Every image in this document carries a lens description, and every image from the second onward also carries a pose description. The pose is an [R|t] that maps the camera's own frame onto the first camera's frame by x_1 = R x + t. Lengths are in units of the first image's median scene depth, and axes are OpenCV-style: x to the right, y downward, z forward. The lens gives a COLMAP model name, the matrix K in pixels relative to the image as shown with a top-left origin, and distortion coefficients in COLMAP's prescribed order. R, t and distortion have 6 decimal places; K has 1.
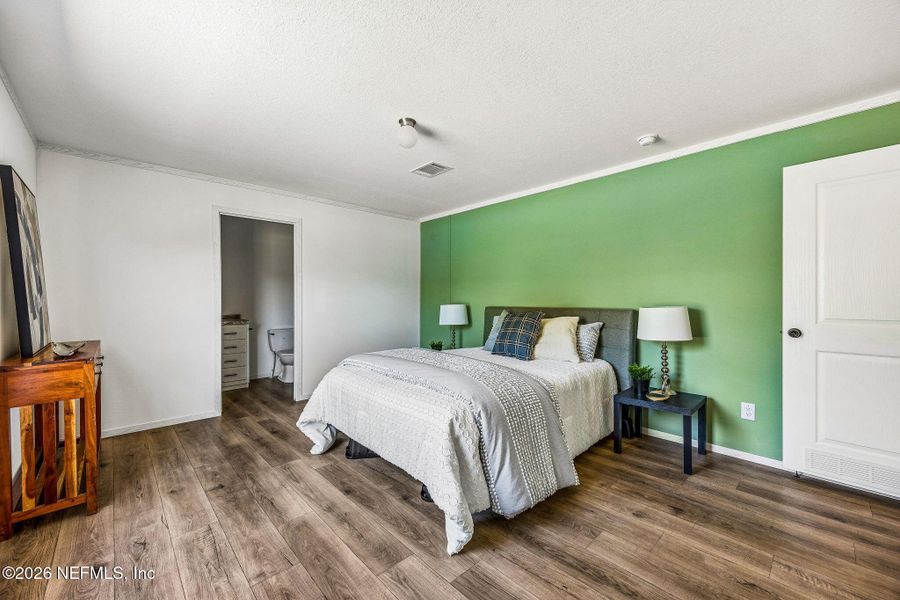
lens RADIAL K [[362.9, 0, 452.0], [0, 362.9, 299.3], [0, 0, 1]] dist [0.005540, -0.000600]
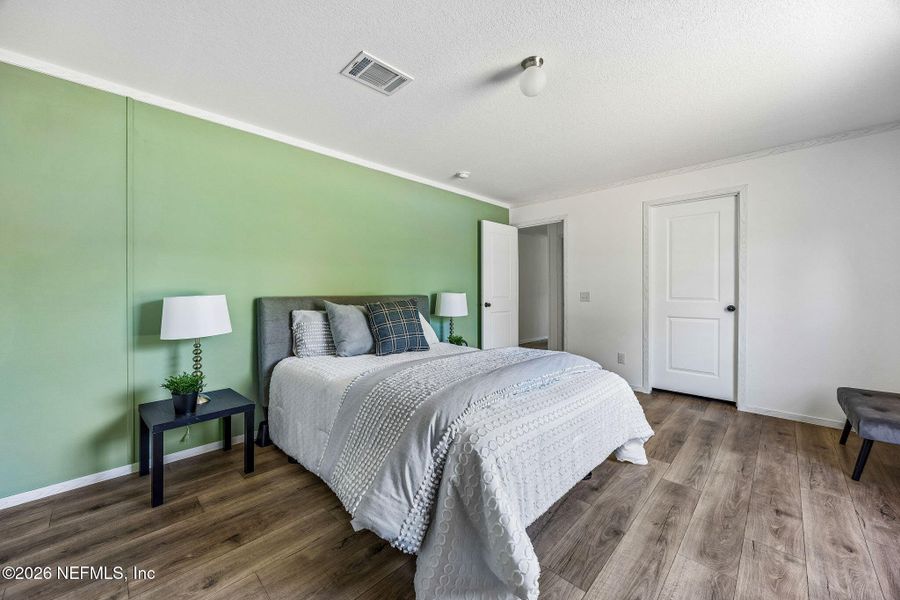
lens RADIAL K [[333.5, 0, 450.7], [0, 333.5, 301.9], [0, 0, 1]] dist [-0.008635, 0.000063]
pose [[-0.022260, -0.041212, 0.998902, -1.062358], [0.007068, 0.999119, 0.041378, 0.001335], [-0.999727, 0.007981, -0.021949, 1.499863]]
